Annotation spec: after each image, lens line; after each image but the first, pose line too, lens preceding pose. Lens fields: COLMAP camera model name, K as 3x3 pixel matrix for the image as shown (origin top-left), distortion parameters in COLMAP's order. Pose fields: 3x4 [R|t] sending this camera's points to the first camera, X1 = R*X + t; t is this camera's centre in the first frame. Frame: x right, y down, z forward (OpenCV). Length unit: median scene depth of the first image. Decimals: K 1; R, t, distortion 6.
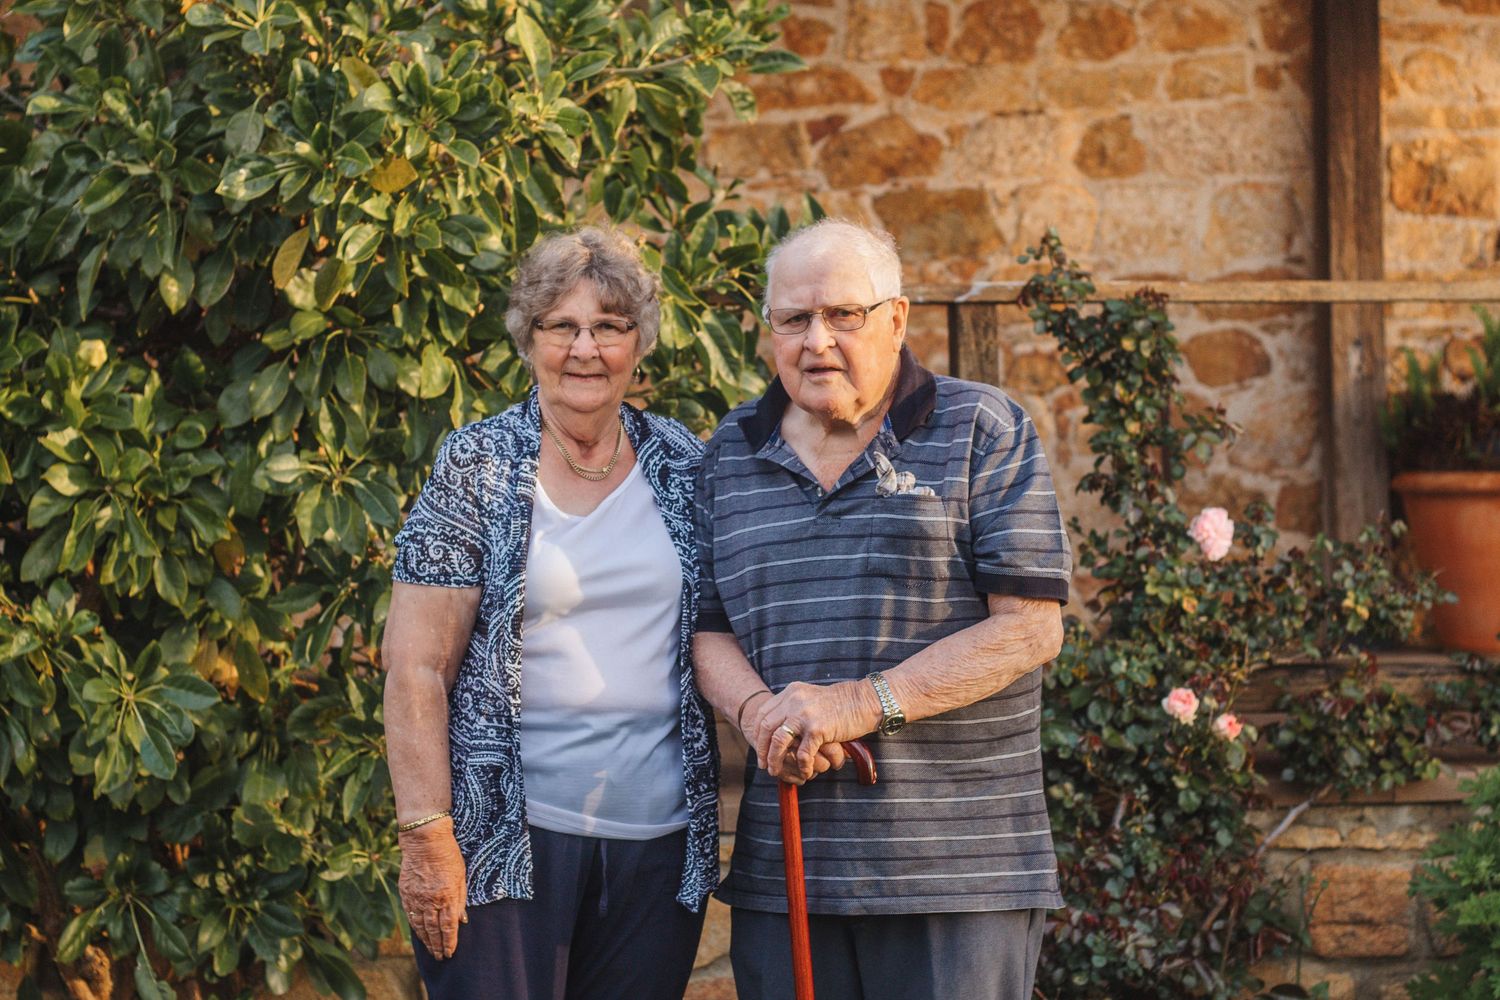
lens RADIAL K [[4284.2, 0, 748.7], [0, 4284.2, 505.7], [0, 0, 1]] dist [-0.067379, -0.348778]
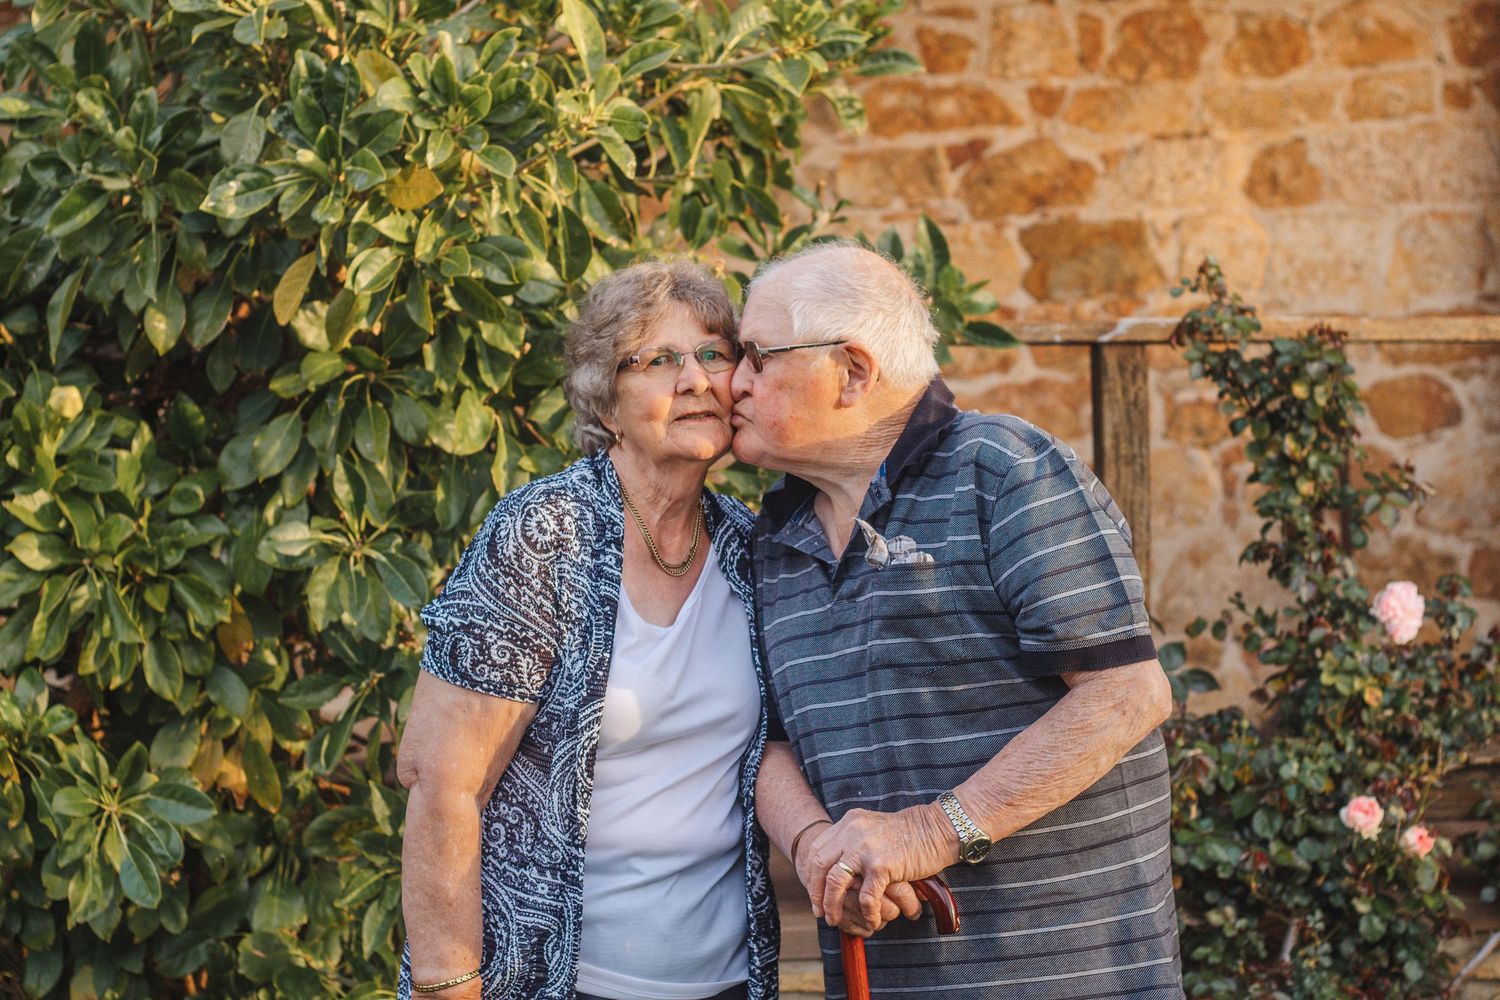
lens RADIAL K [[4315.5, 0, 701.9], [0, 4315.5, 500.1], [0, 0, 1]] dist [-0.071682, -0.246166]
pose [[0.998686, 0.000202, -0.051252, 0.013920], [-0.000870, 0.999915, -0.013005, -0.004729], [0.051245, 0.013032, 0.998601, 0.139868]]
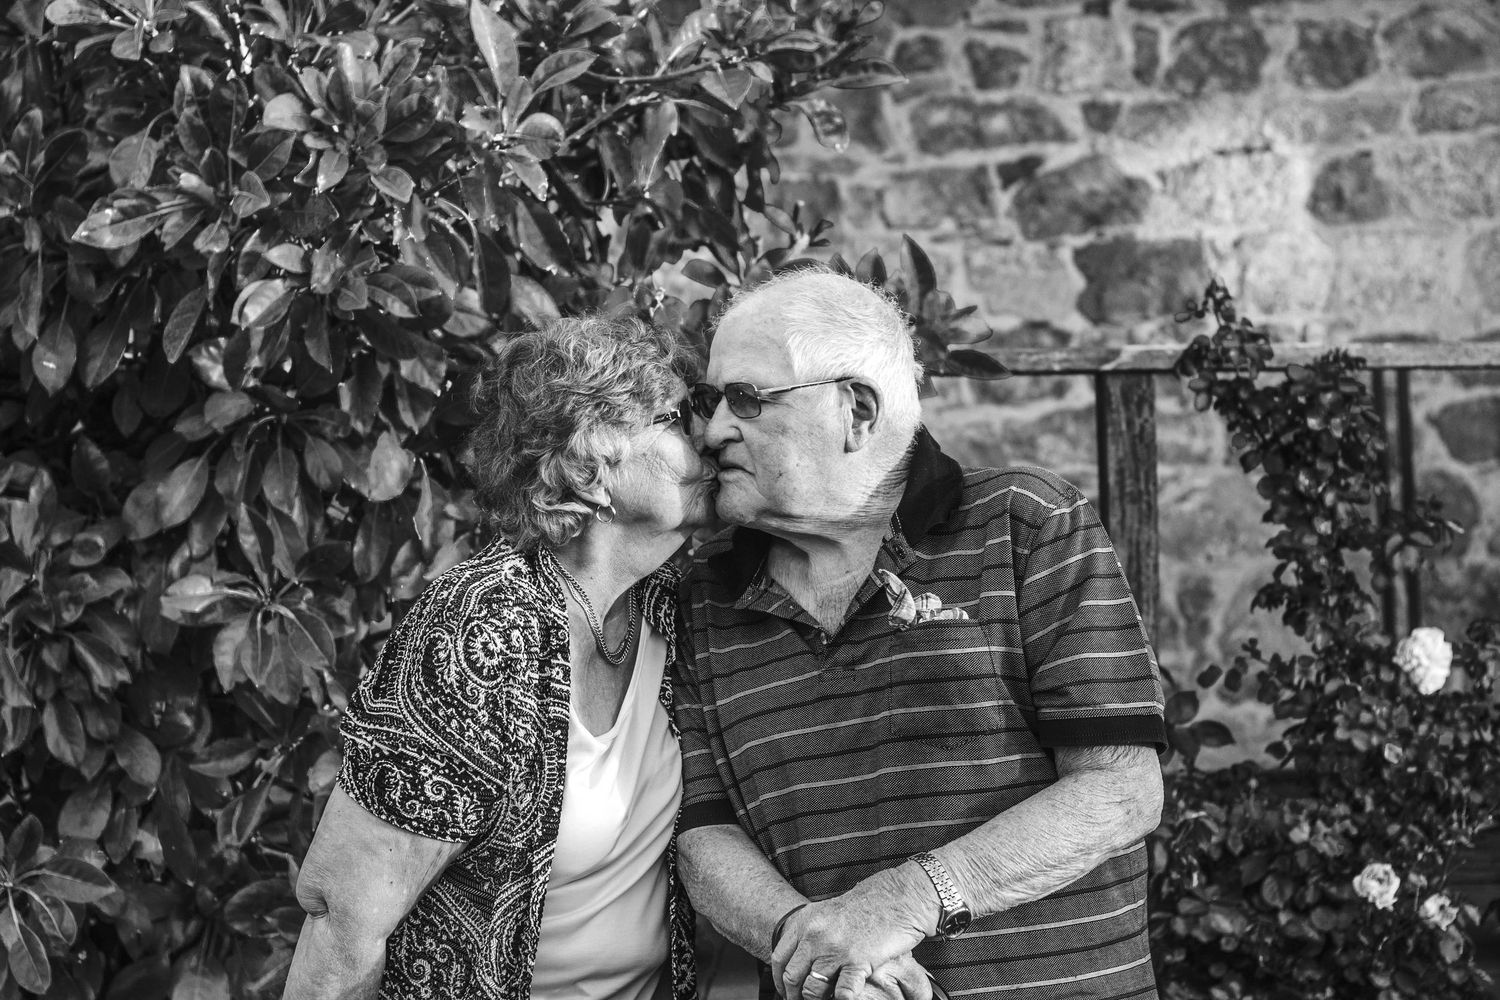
lens RADIAL K [[4196.4, 0, 604.8], [0, 4196.4, 500.7], [0, 0, 1]] dist [-0.062233, -0.455093]
pose [[0.993781, -0.005909, -0.111199, 0.045675], [0.004133, 0.999860, -0.016196, -0.011572], [0.111279, 0.015635, 0.993666, 0.222684]]
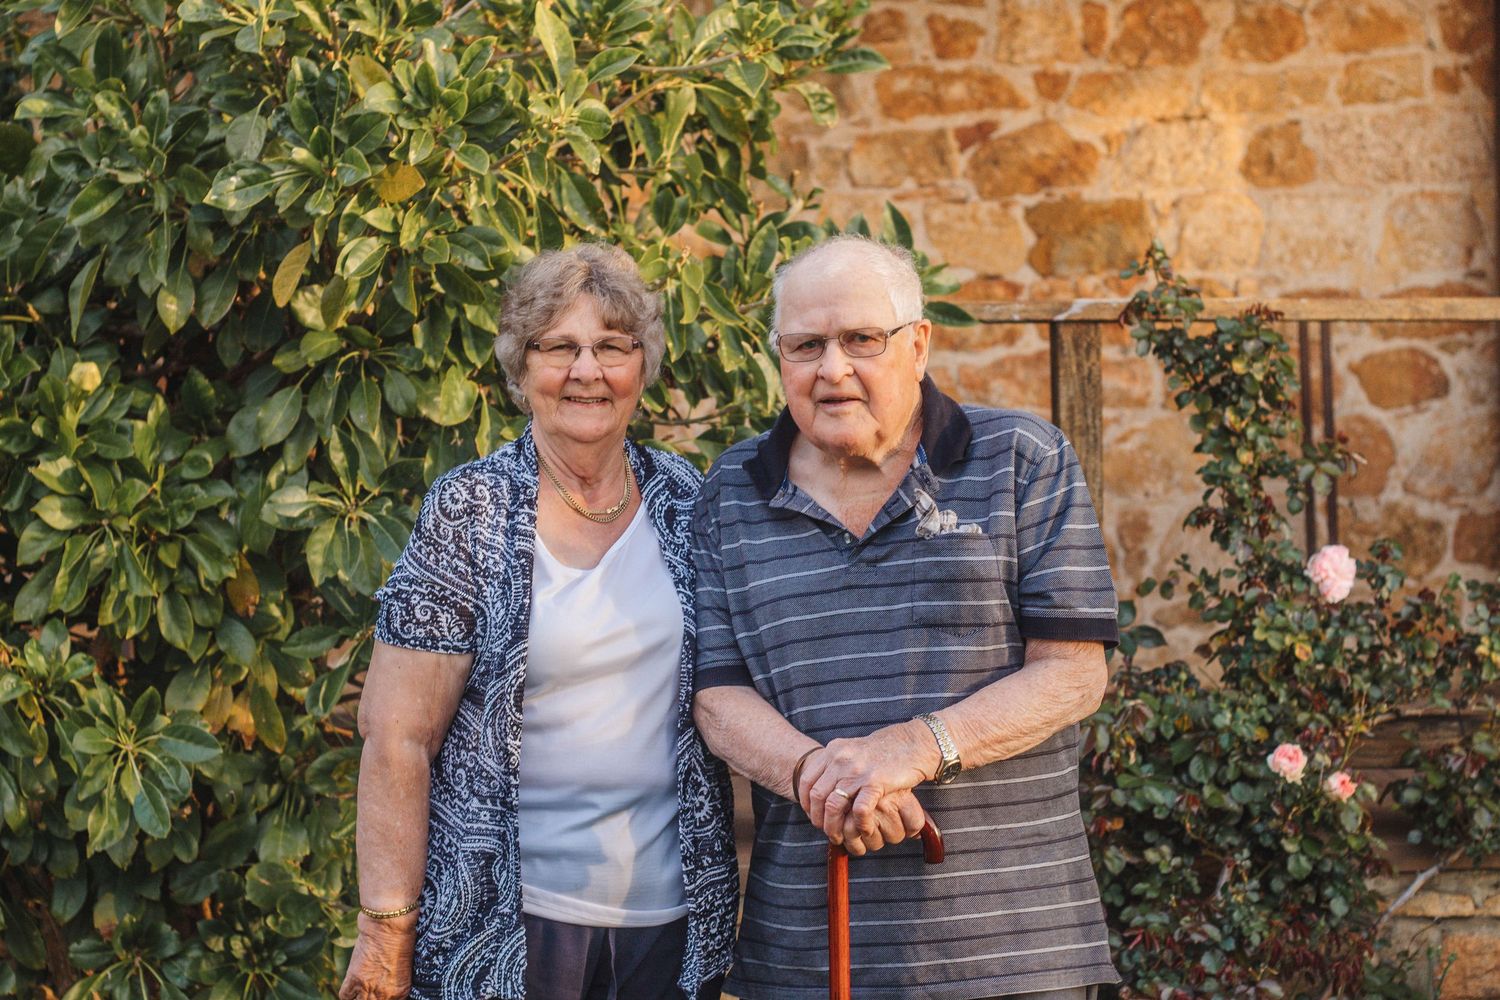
lens RADIAL K [[4306.7, 0, 646.5], [0, 4306.7, 518.0], [0, 0, 1]] dist [-0.109473, 0.516714]
pose [[0.996471, 0.004260, -0.083834, 0.040745], [-0.004294, 0.999991, -0.000222, -0.004717], [0.083832, 0.000581, 0.996480, 0.073482]]
